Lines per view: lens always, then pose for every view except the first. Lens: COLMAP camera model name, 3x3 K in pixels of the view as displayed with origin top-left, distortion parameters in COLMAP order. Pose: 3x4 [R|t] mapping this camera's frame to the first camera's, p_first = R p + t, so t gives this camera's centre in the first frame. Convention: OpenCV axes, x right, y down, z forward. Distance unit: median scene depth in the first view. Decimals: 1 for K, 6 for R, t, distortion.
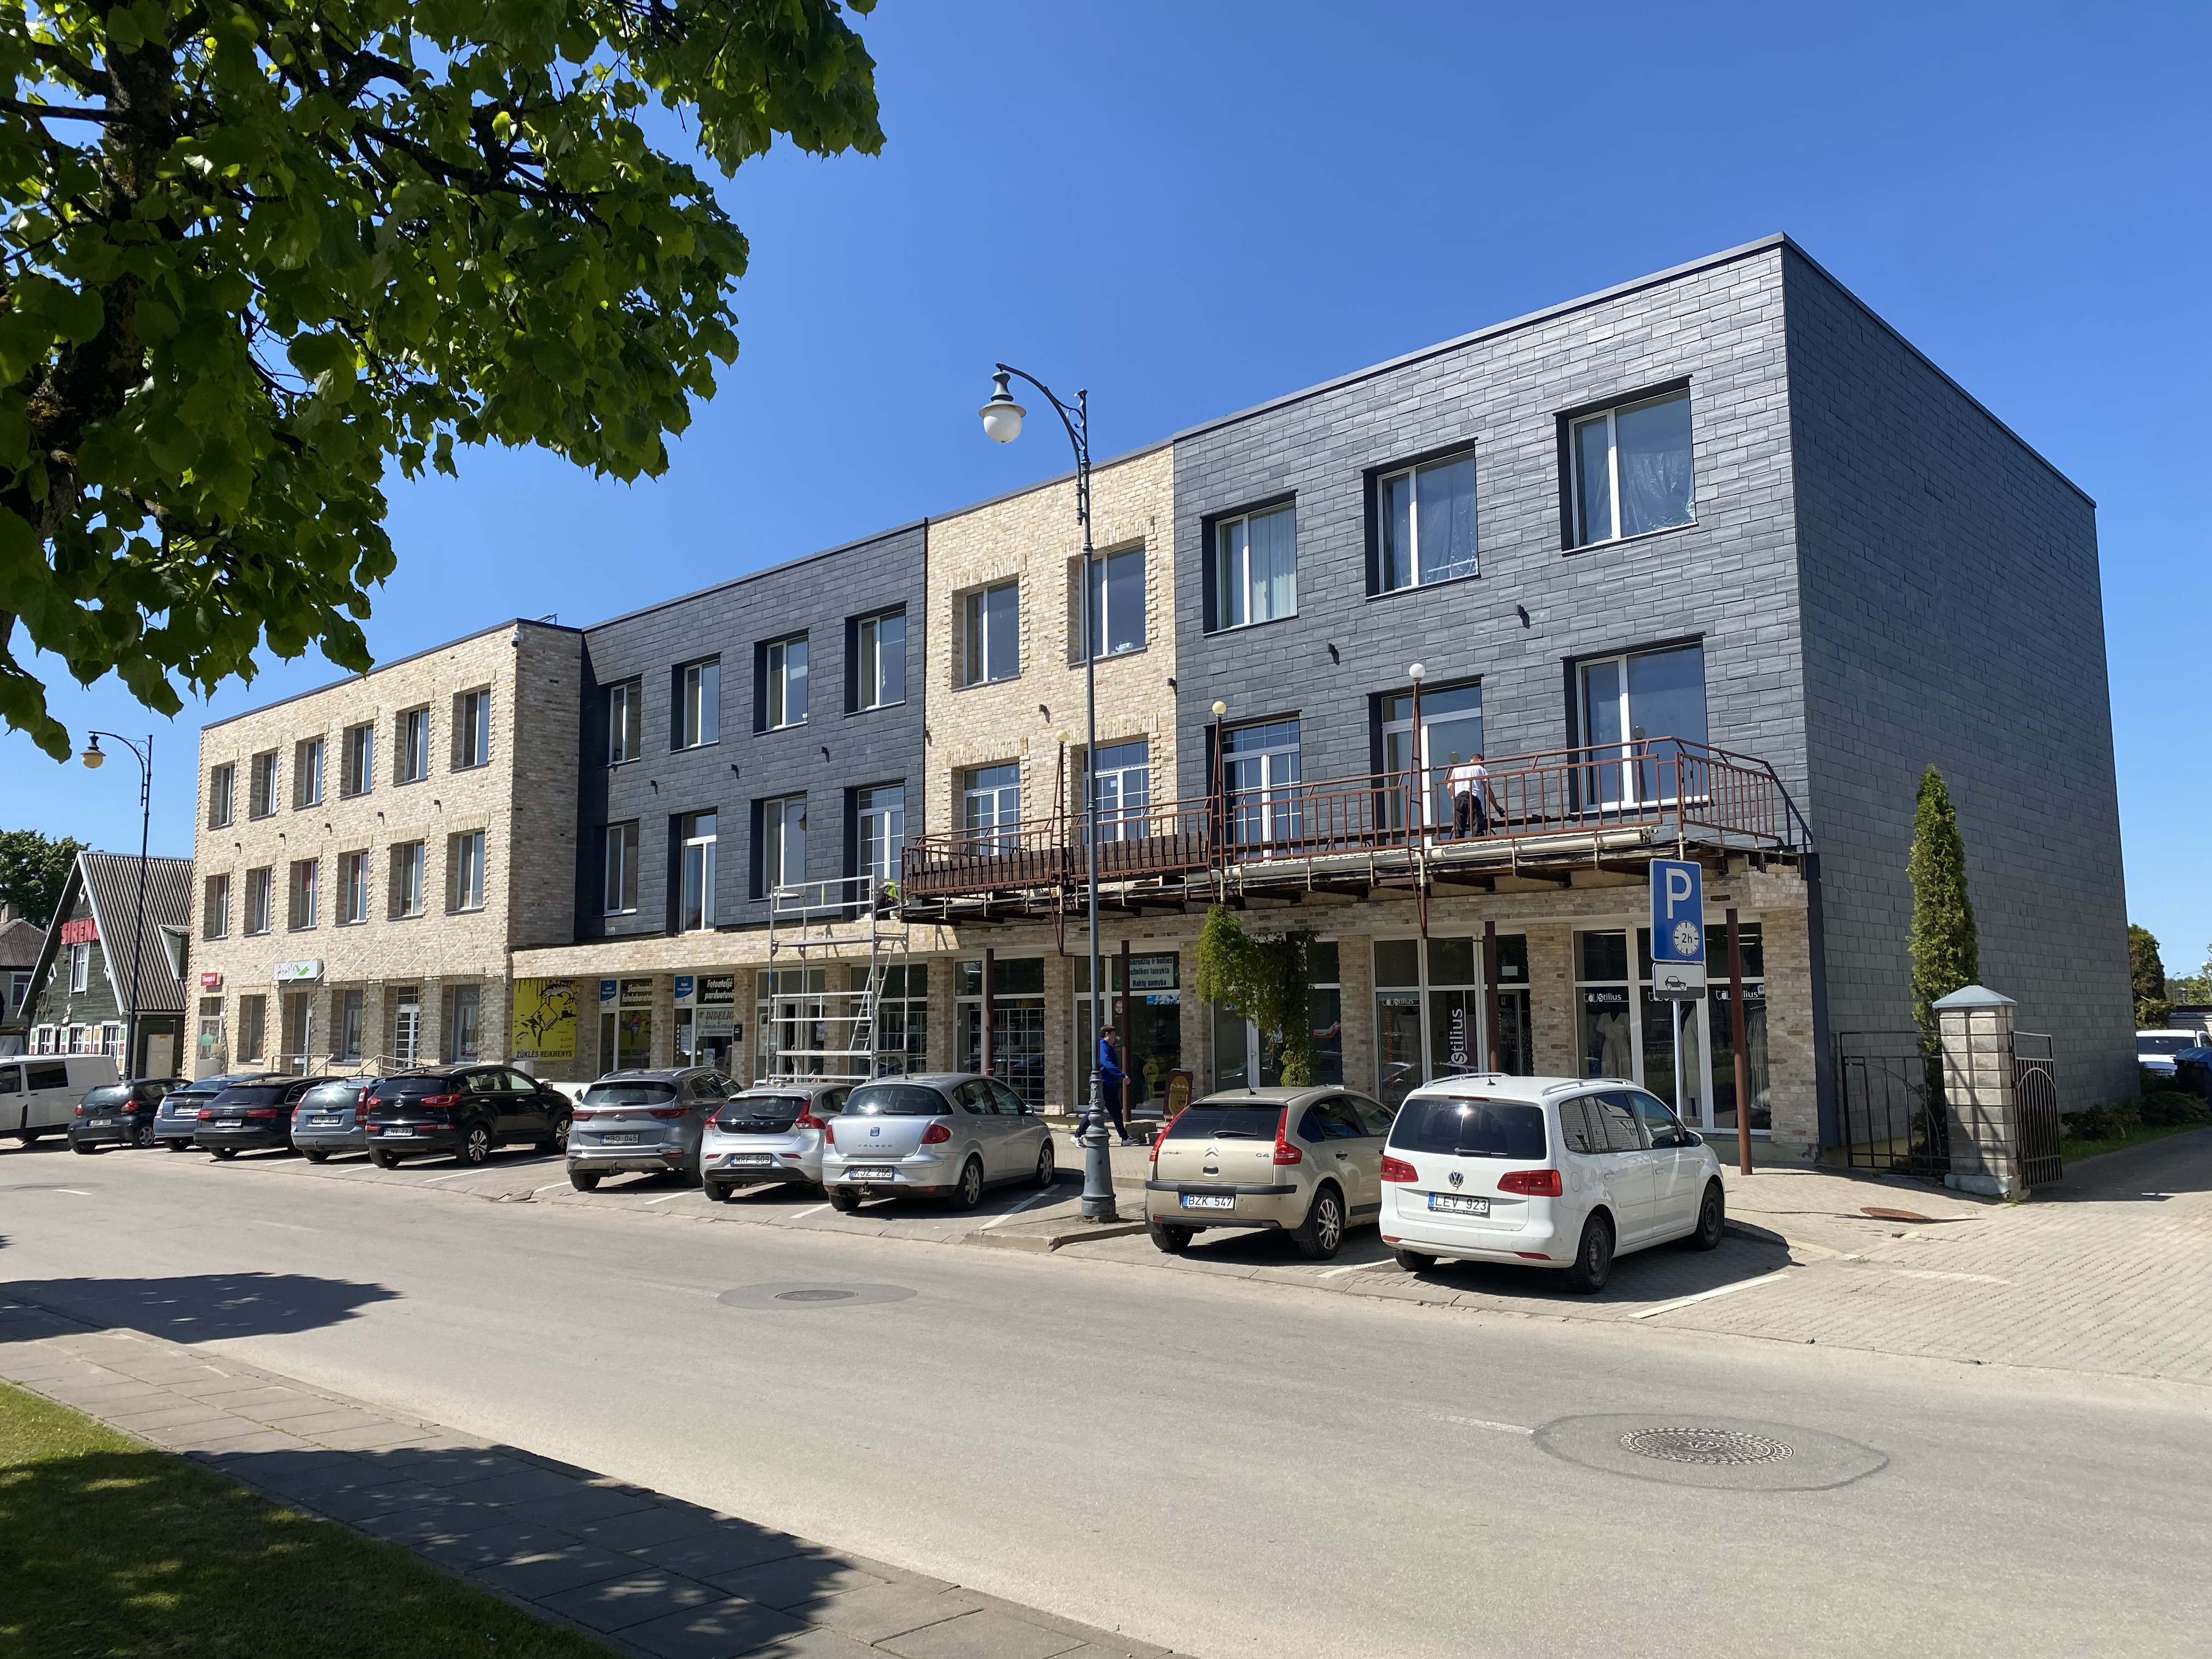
lens RADIAL K [[1704.3, 0, 1105.5], [0, 1704.3, 831.9], [0, 0, 1]] dist [0.006778, 0.002946]
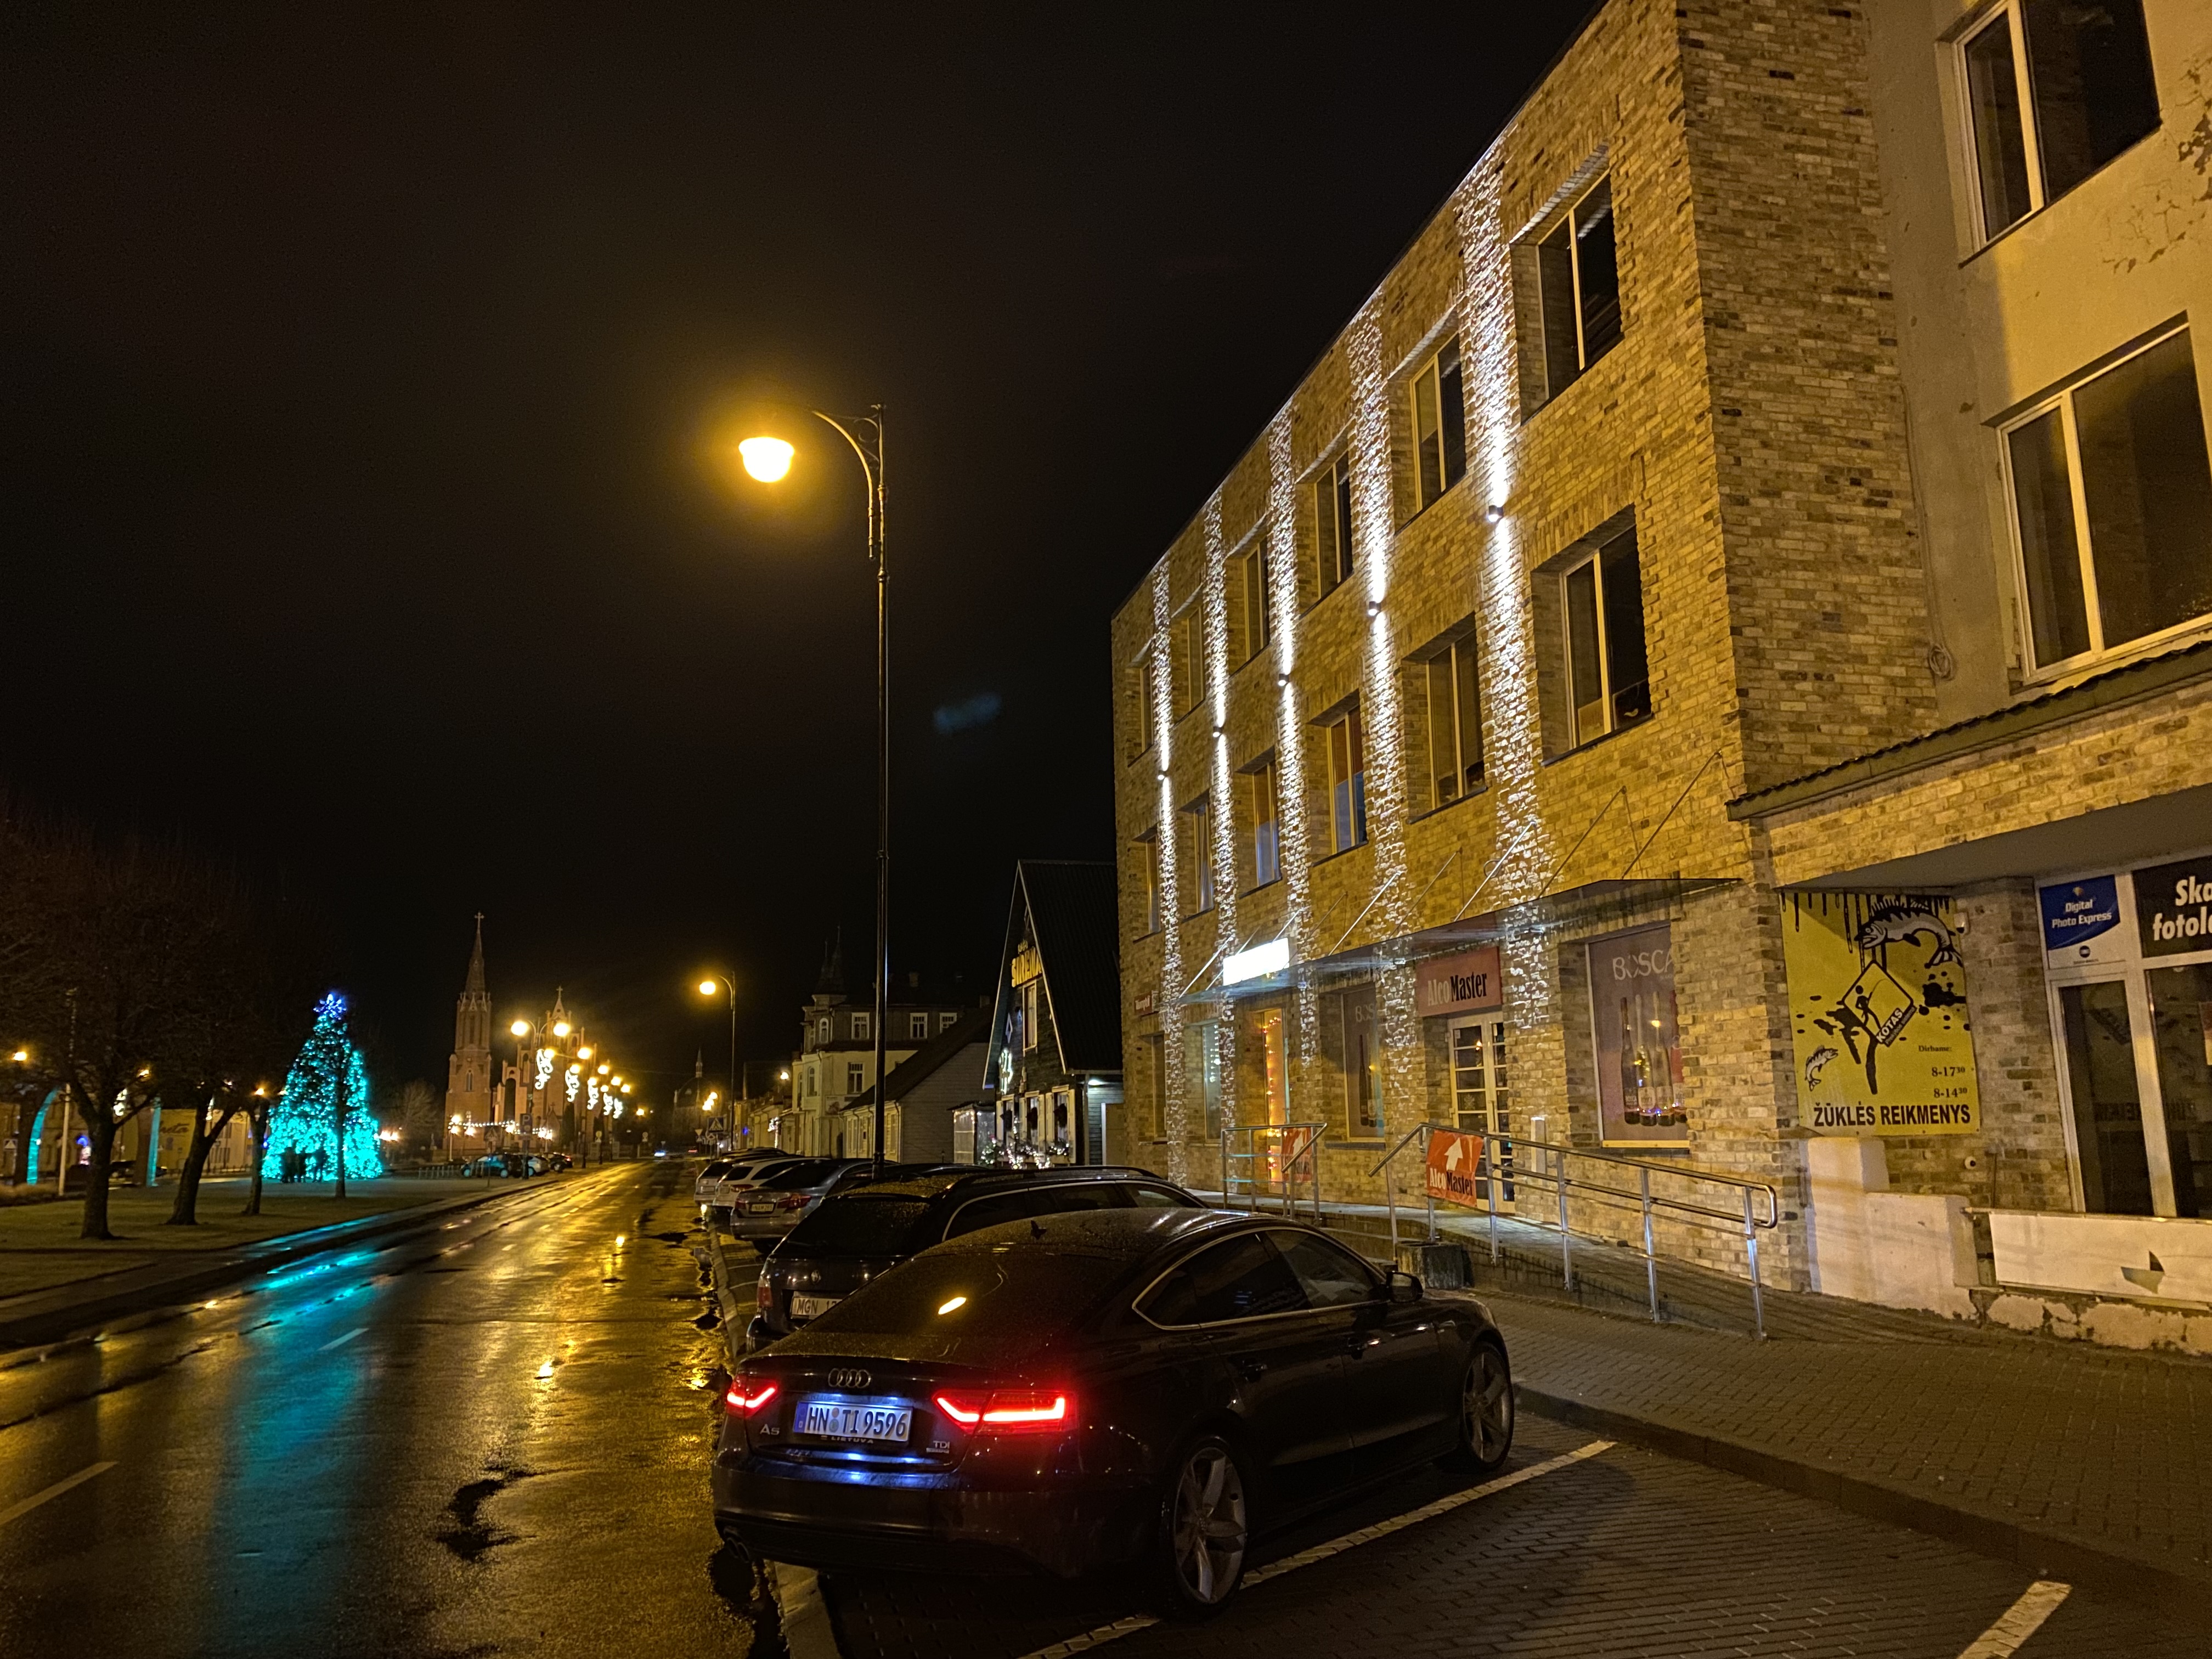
lens RADIAL K [[1704.3, 0, 1107.0], [0, 1704.3, 830.4], [0, 0, 1]] dist [0.006778, 0.002946]
pose [[0.829942, -0.106028, -0.547681, -0.267804], [0.078936, 0.994214, -0.072857, 0.087453], [0.552237, 0.017235, 0.833509, 0.639954]]
